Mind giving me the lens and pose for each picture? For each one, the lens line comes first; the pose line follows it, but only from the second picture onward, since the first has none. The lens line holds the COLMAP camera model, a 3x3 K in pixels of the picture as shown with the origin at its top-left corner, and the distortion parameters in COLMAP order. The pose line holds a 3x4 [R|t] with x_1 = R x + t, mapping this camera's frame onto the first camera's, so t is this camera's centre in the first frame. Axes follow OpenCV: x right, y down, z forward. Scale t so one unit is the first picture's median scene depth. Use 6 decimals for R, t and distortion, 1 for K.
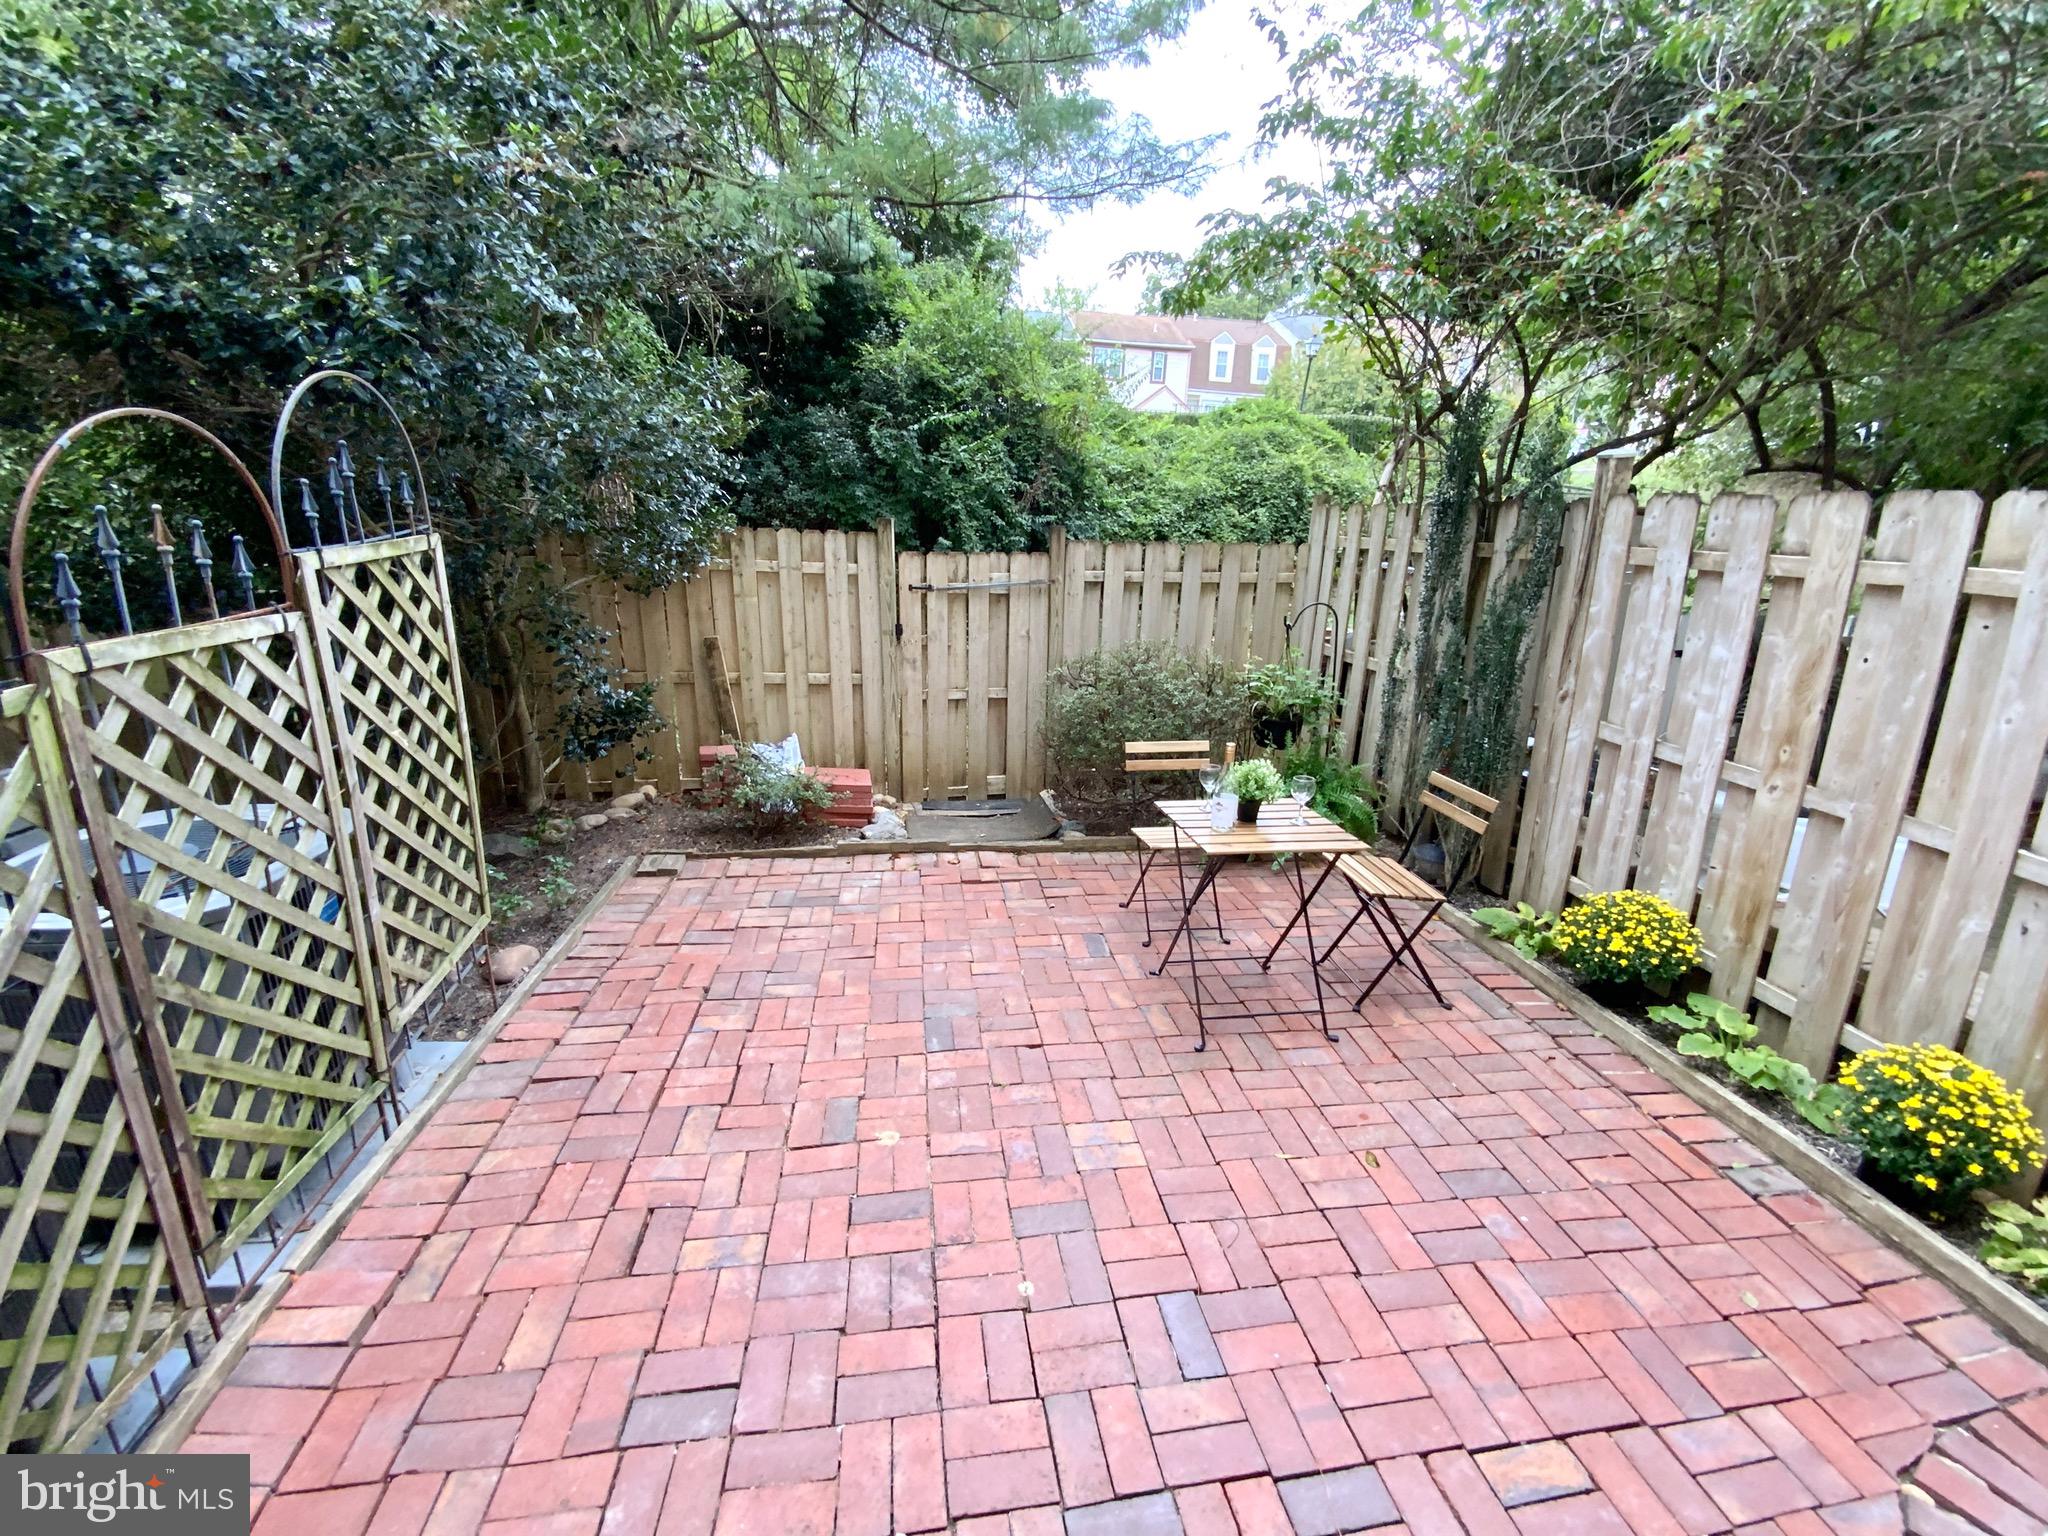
lens RADIAL K [[825.0, 0, 1039.7], [0, 825.0, 767.8], [0, 0, 1]] dist [-0.003895, -0.009177]
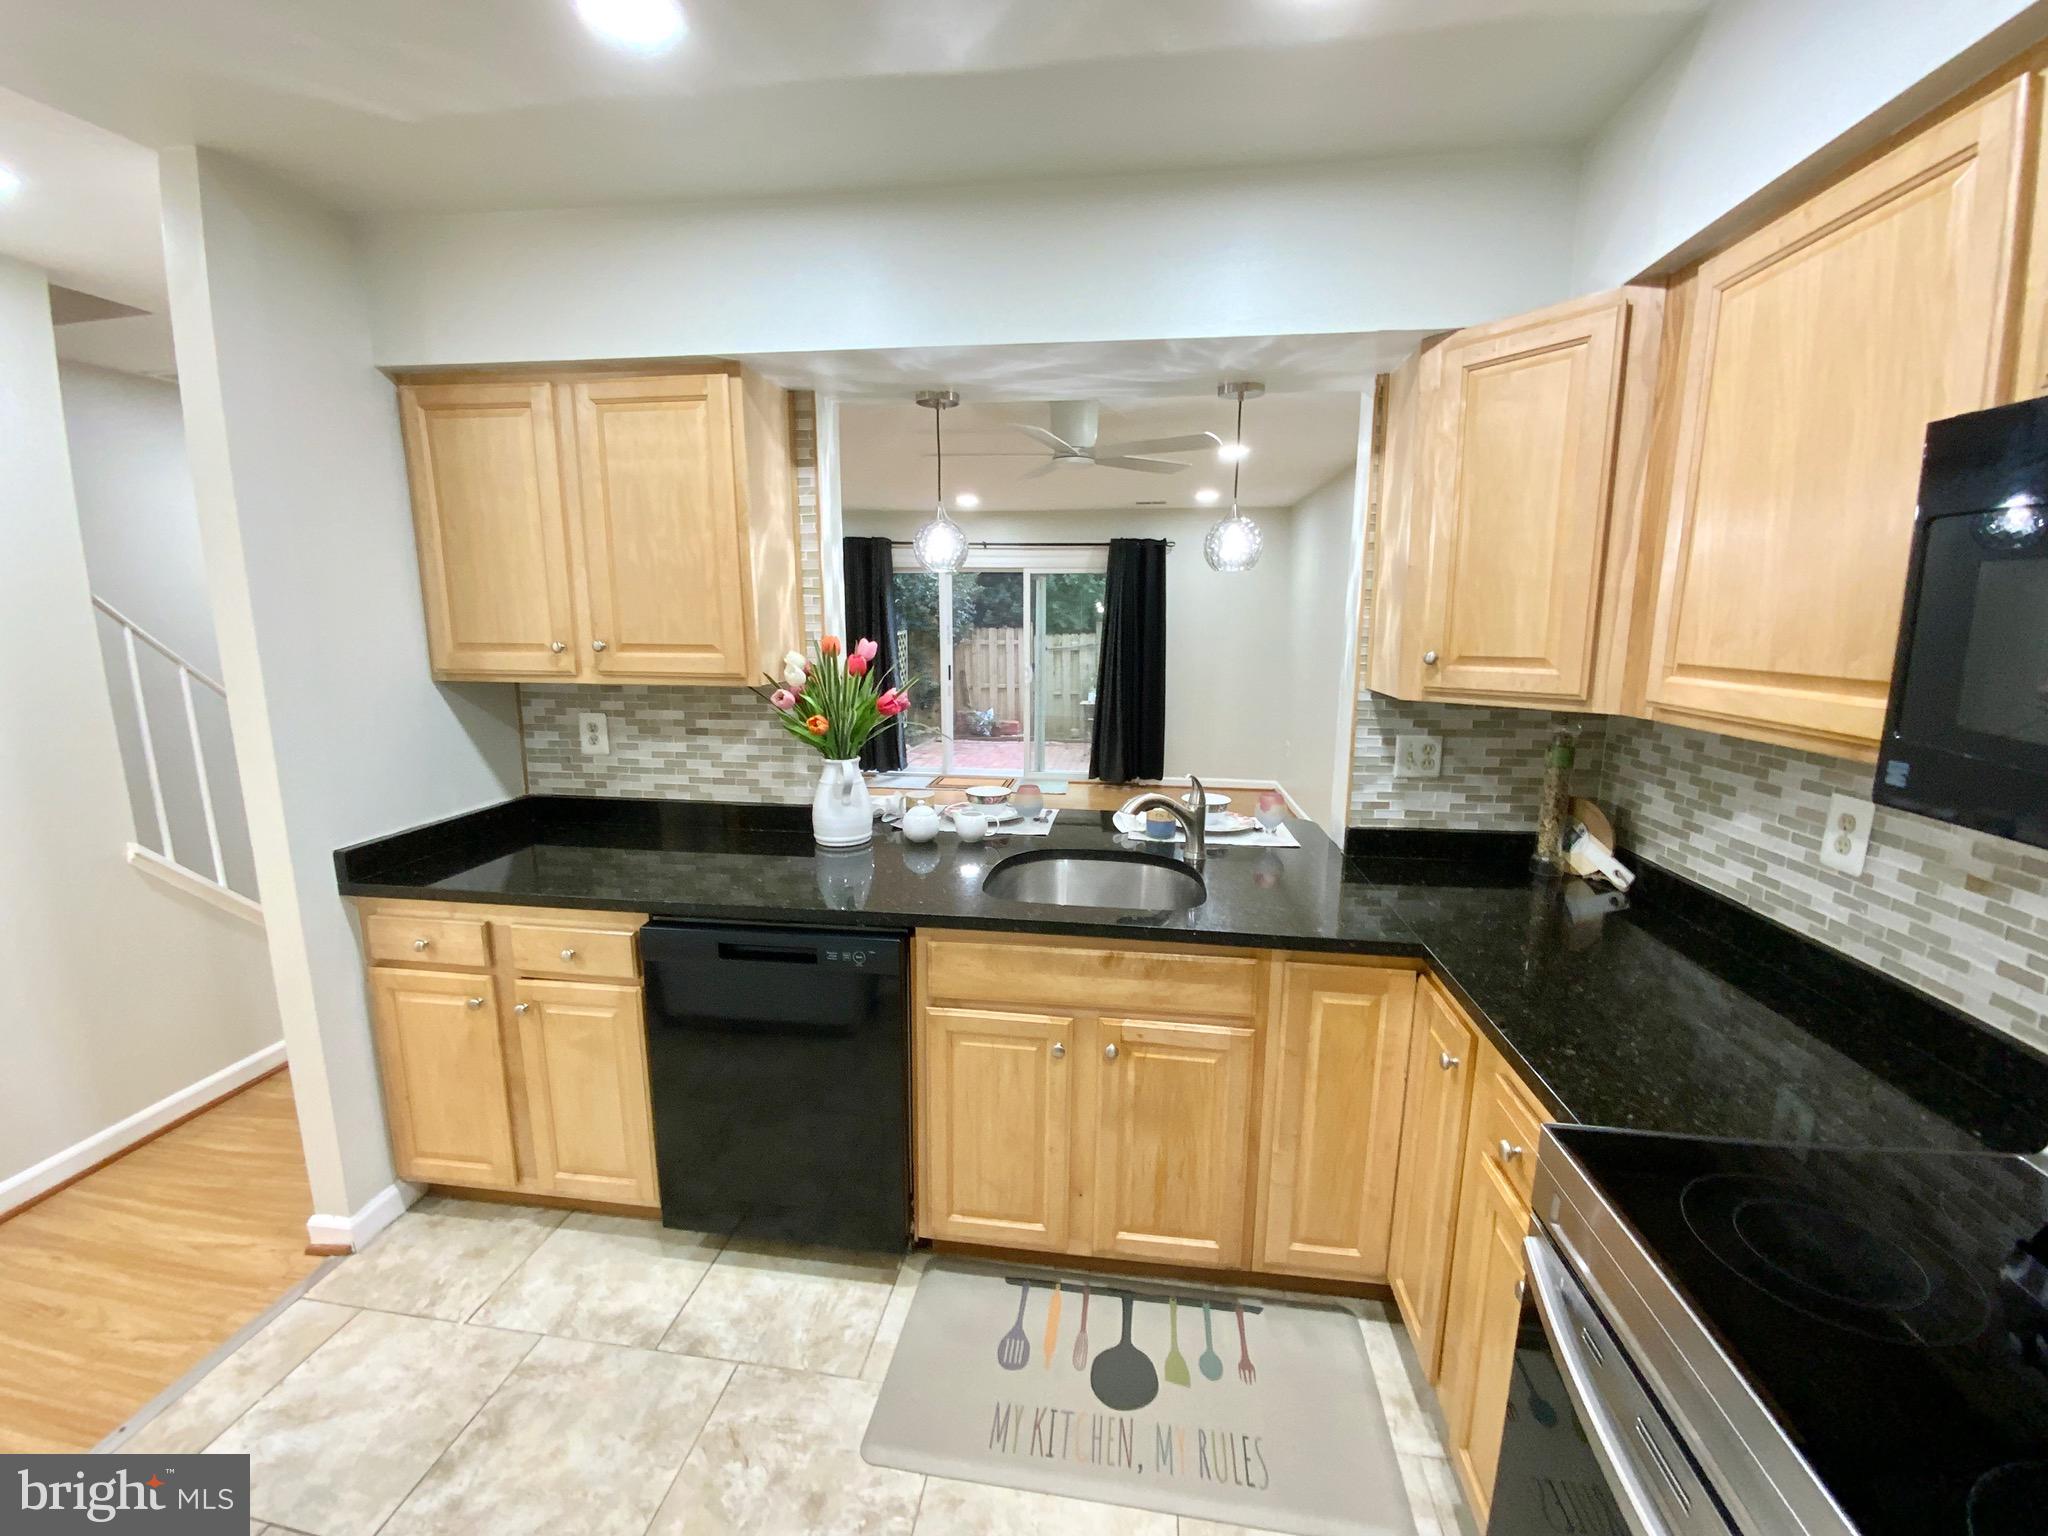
lens RADIAL K [[825.0, 0, 1026.6], [0, 825.0, 767.1], [0, 0, 1]] dist [-0.003895, -0.009177]
pose [[0.956315, 0.009083, -0.292198, 0.524965], [-0.042039, 0.993402, -0.106705, 0.392858], [0.289301, 0.114328, 0.950386, -1.300933]]
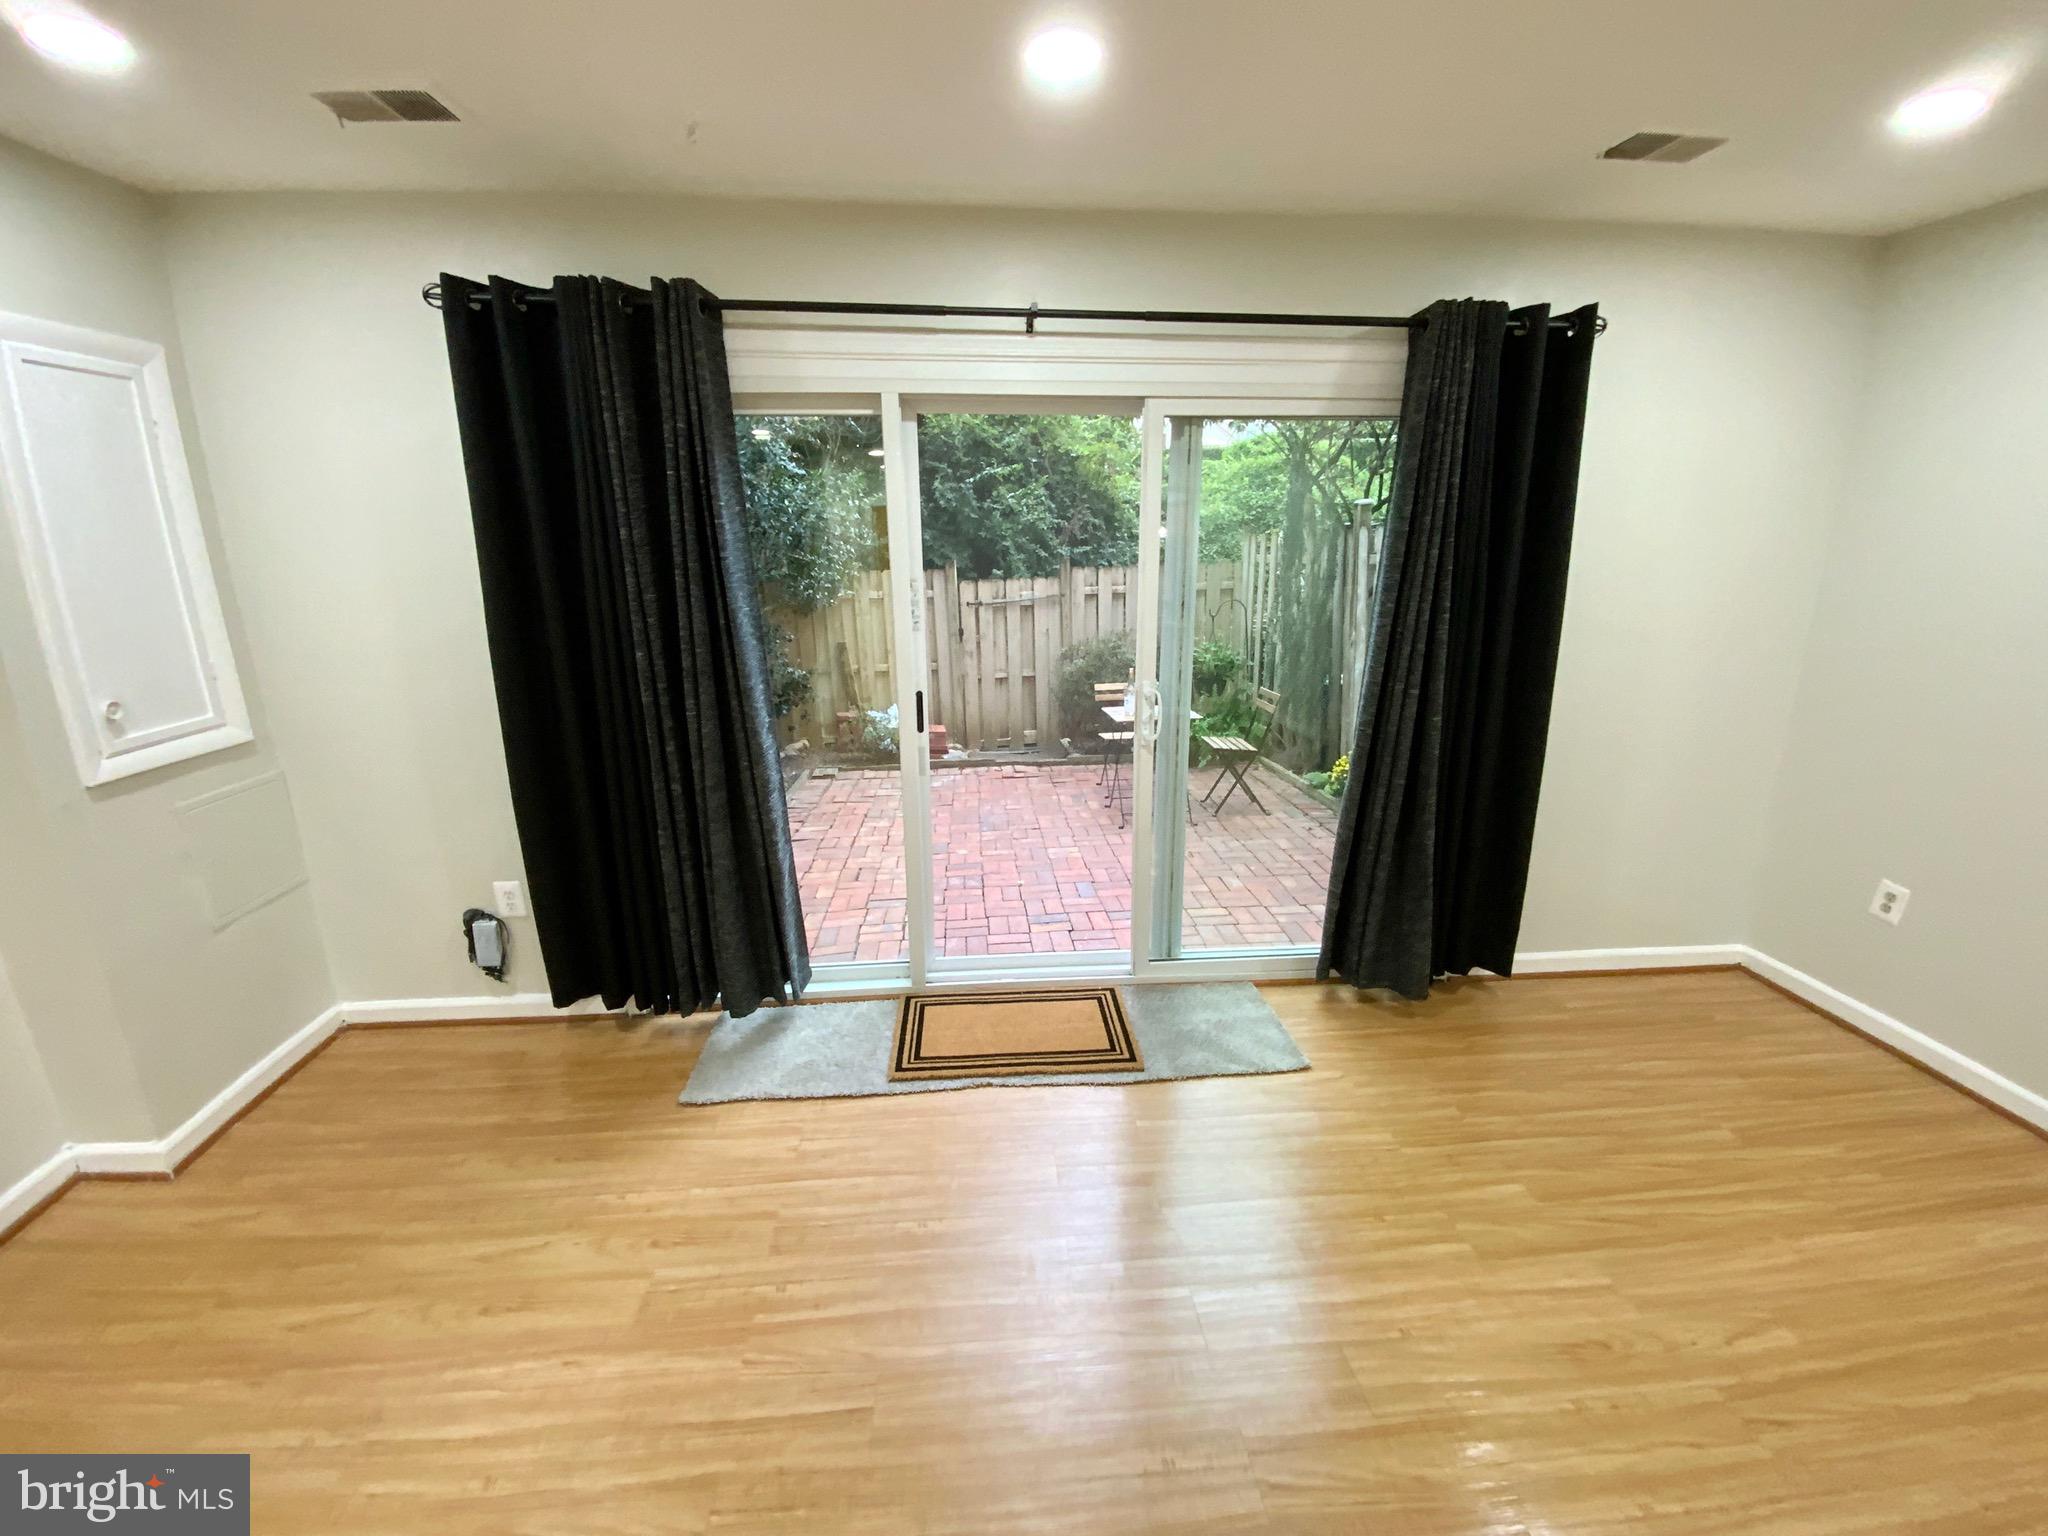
lens RADIAL K [[825.0, 0, 1026.2], [0, 825.0, 765.5], [0, 0, 1]] dist [-0.003895, -0.009177]
pose [[0.994987, -0.031716, -0.094842, 0.082425], [0.028411, 0.998948, -0.035999, 0.133401], [0.095884, 0.033124, 0.994841, -0.481693]]
